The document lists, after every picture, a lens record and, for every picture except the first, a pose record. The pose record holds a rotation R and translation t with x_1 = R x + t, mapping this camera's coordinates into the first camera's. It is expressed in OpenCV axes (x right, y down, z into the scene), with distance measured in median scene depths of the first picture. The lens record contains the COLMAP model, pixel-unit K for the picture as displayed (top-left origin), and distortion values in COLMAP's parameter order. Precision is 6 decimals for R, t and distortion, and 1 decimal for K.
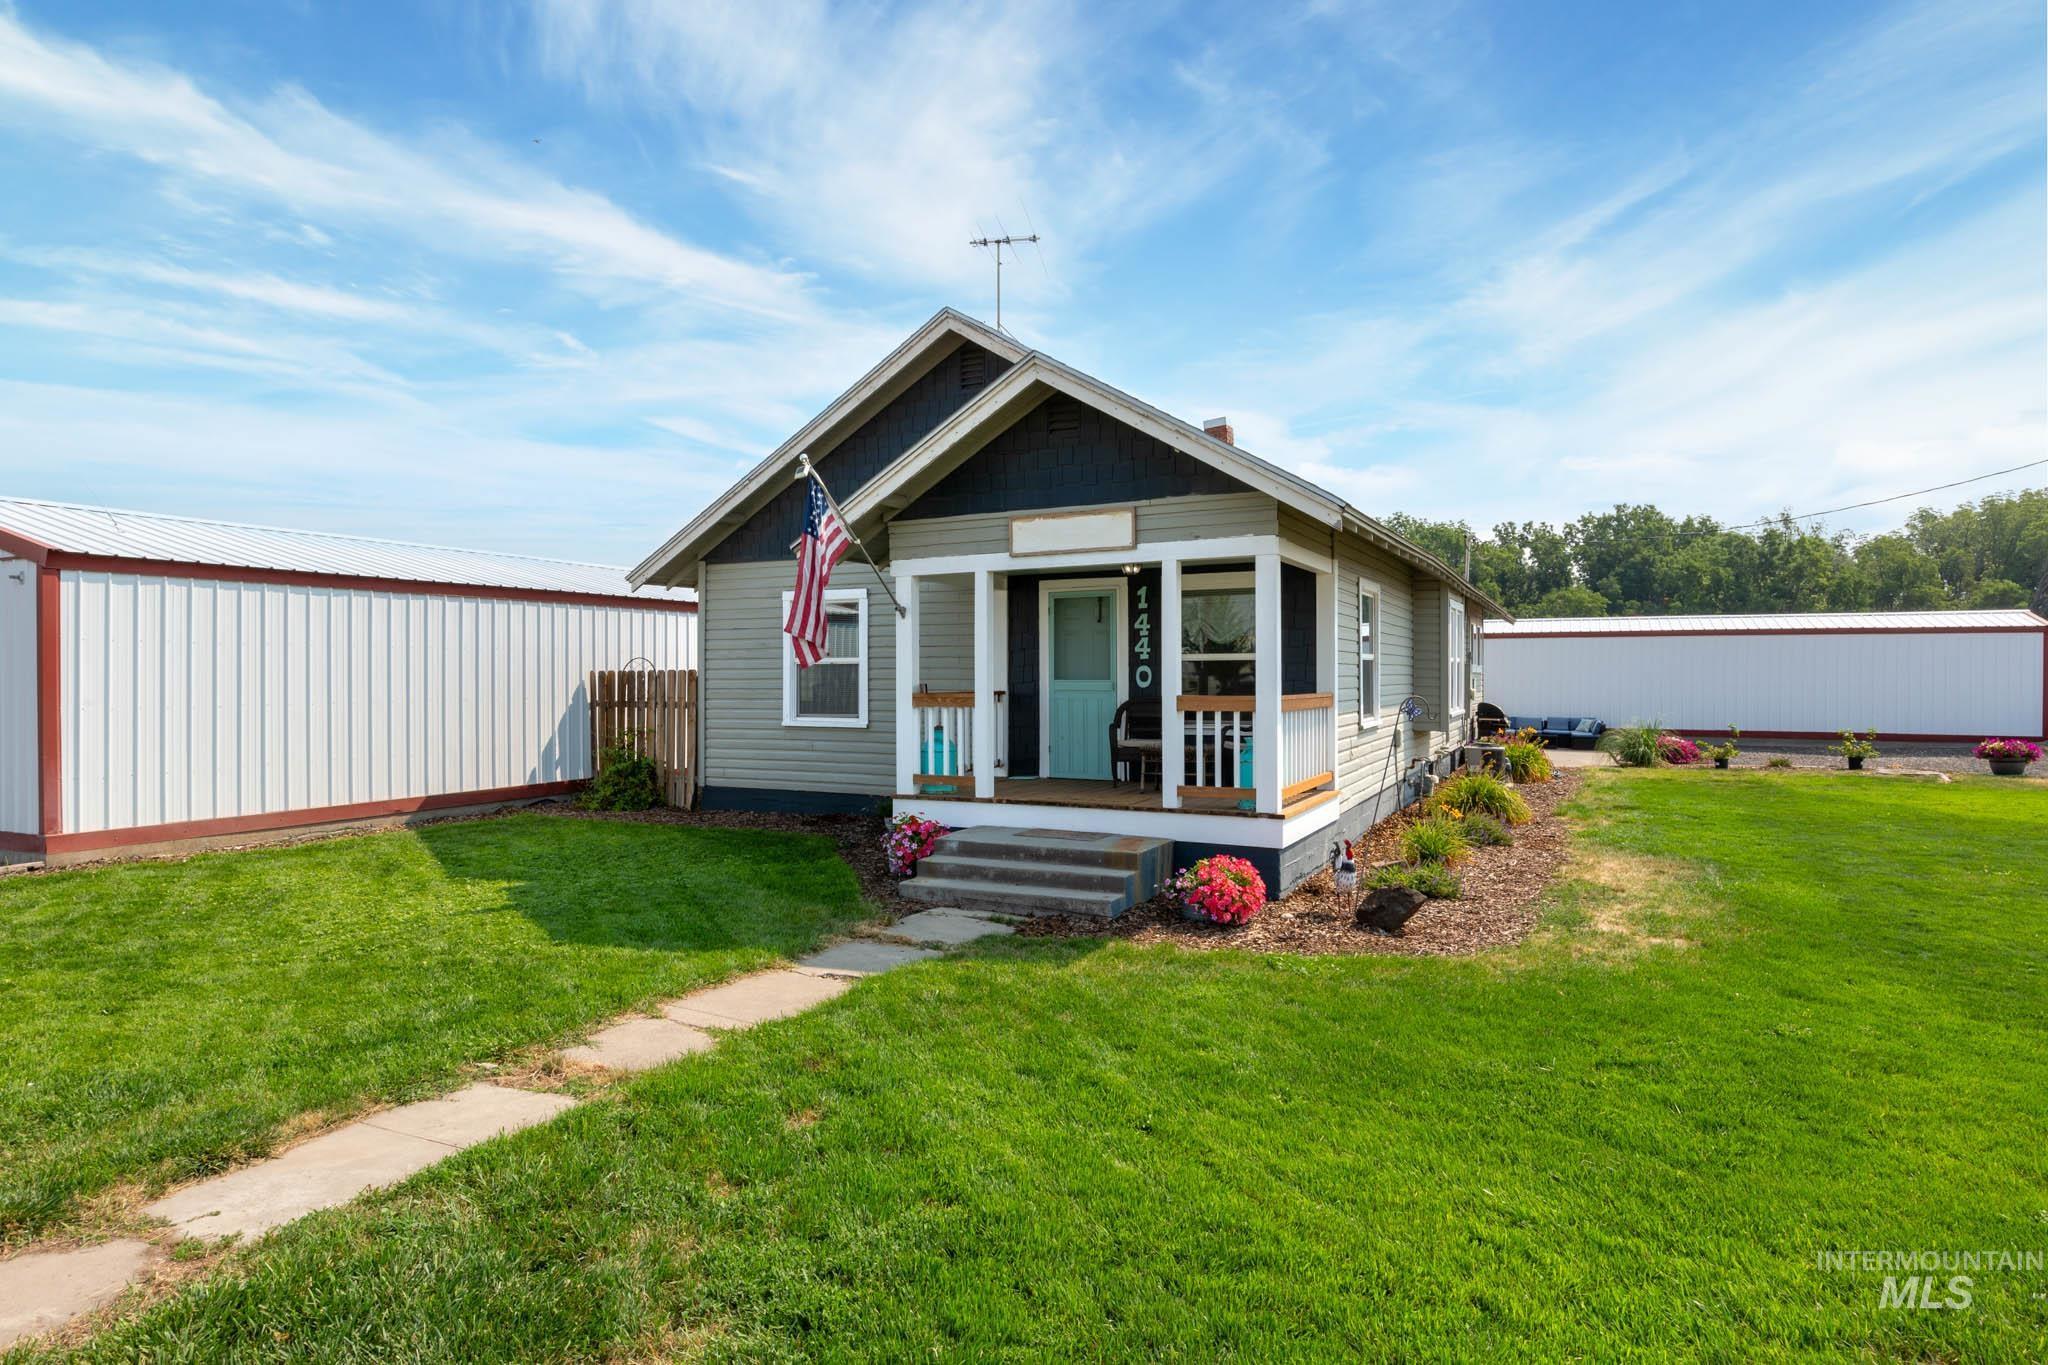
lens RADIAL K [[1137.8, 0, 1024.7], [0, 1137.8, 690.2], [0, 0, 1]] dist [-0.003835, -0.001685]
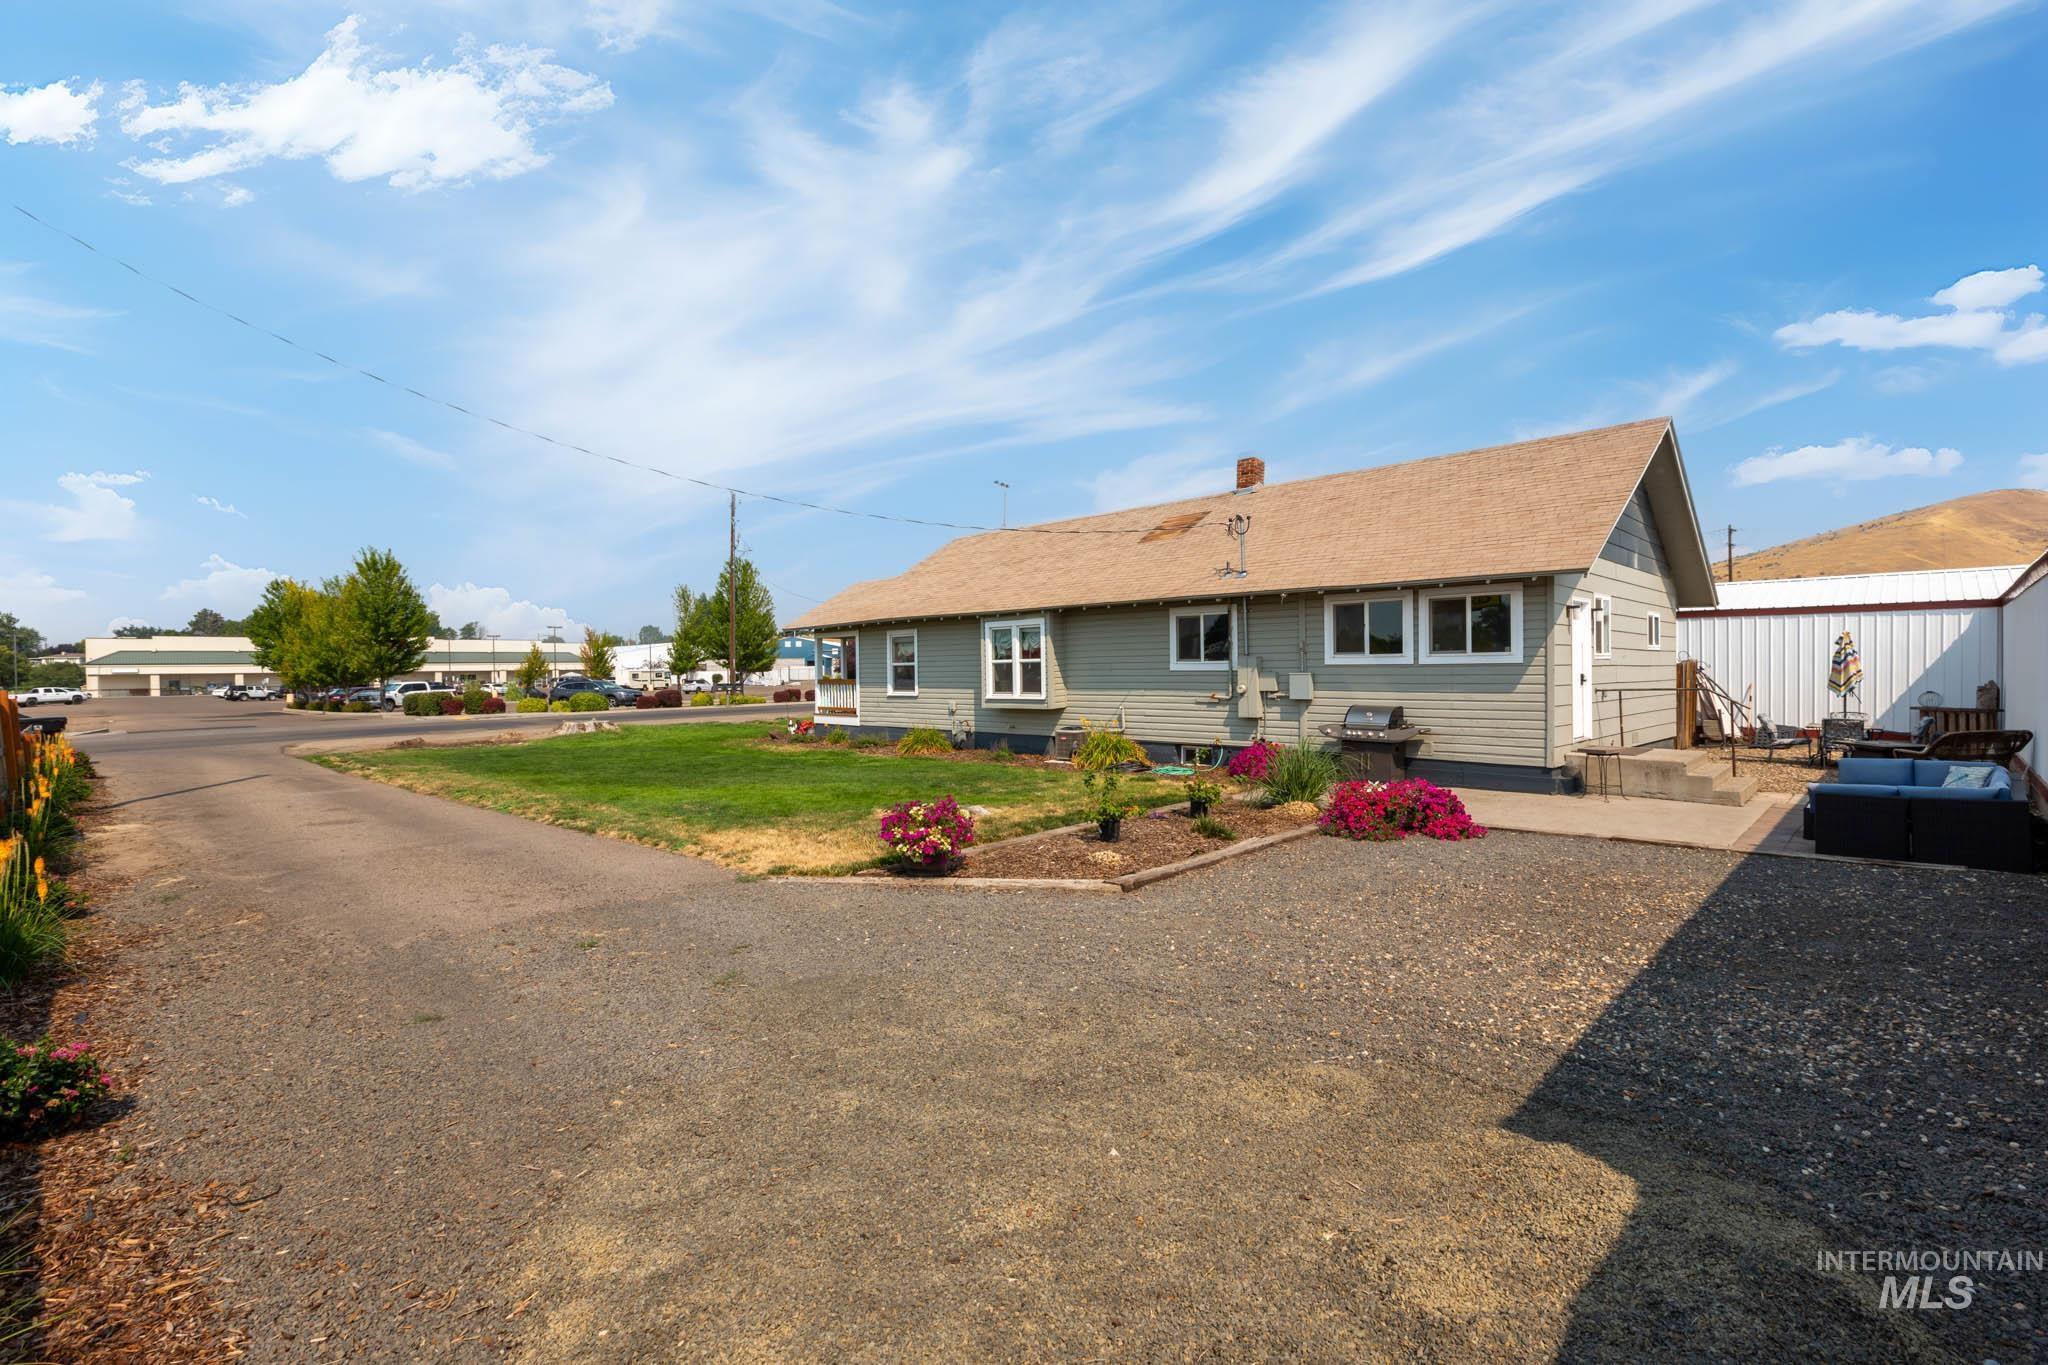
lens RADIAL K [[915.8, 0, 1025.8], [0, 915.8, 676.0], [0, 0, 1]] dist [0.001822, -0.000027]
pose [[-0.328857, 0.012671, -0.944295, 2.040465], [0.000690, 0.999913, 0.013178, -0.032345], [0.944379, 0.003682, -0.328837, 1.934773]]
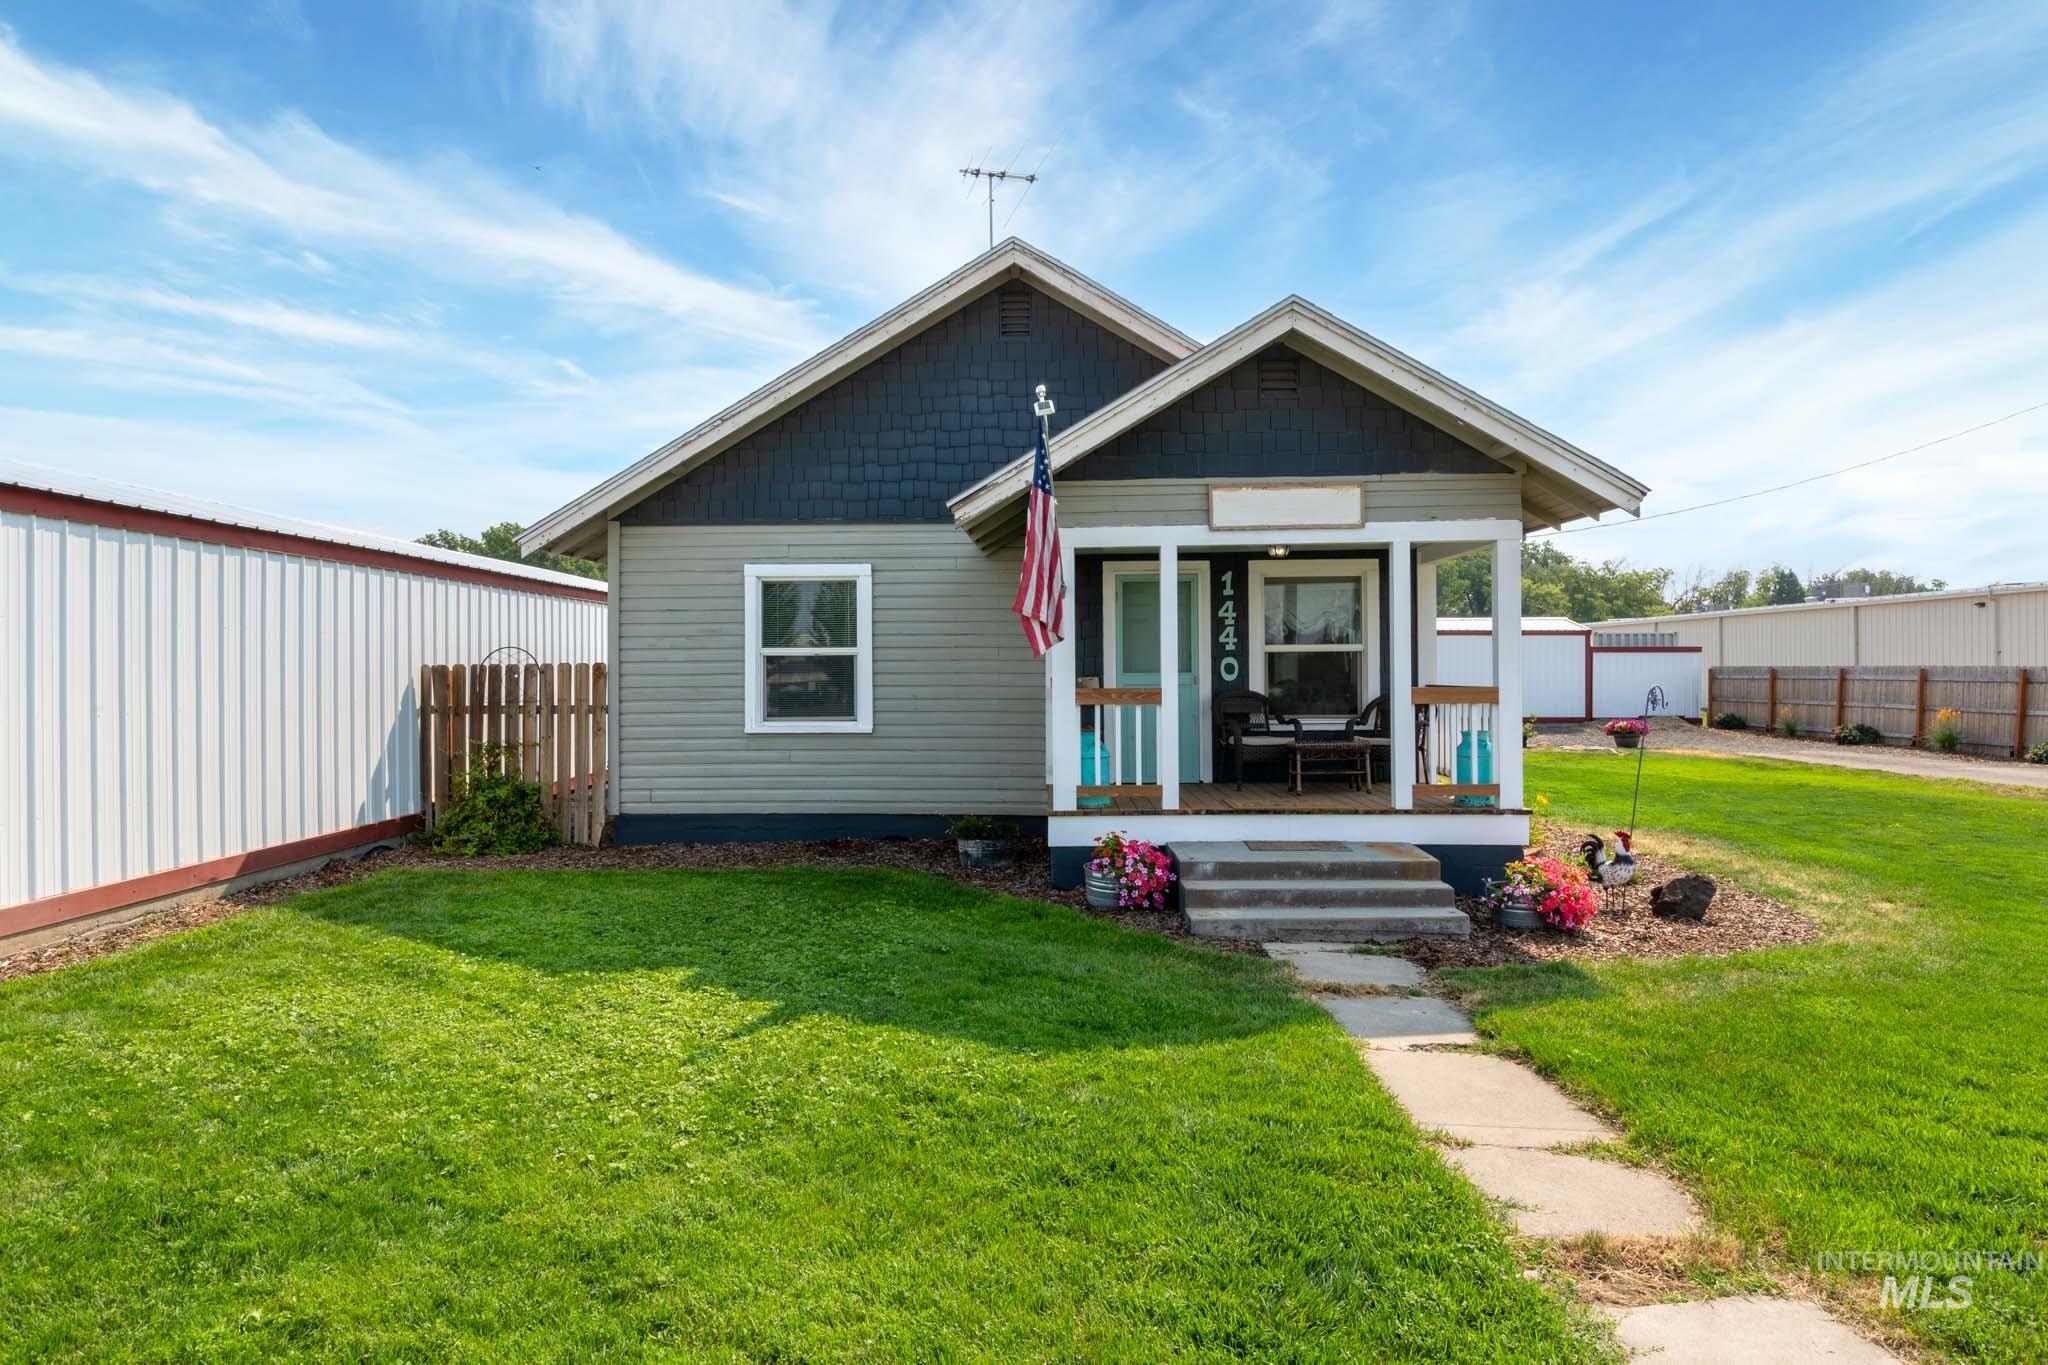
lens RADIAL K [[1125.0, 0, 1024.0], [0, 1125.0, 682.5], [0, 0, 1]] dist [-0.005812, -0.000856]
pose [[0.907121, -0.007596, 0.420802, -0.429809], [0.009711, 0.999949, -0.002882, 0.000125], [-0.420759, 0.006701, 0.907148, 0.240030]]
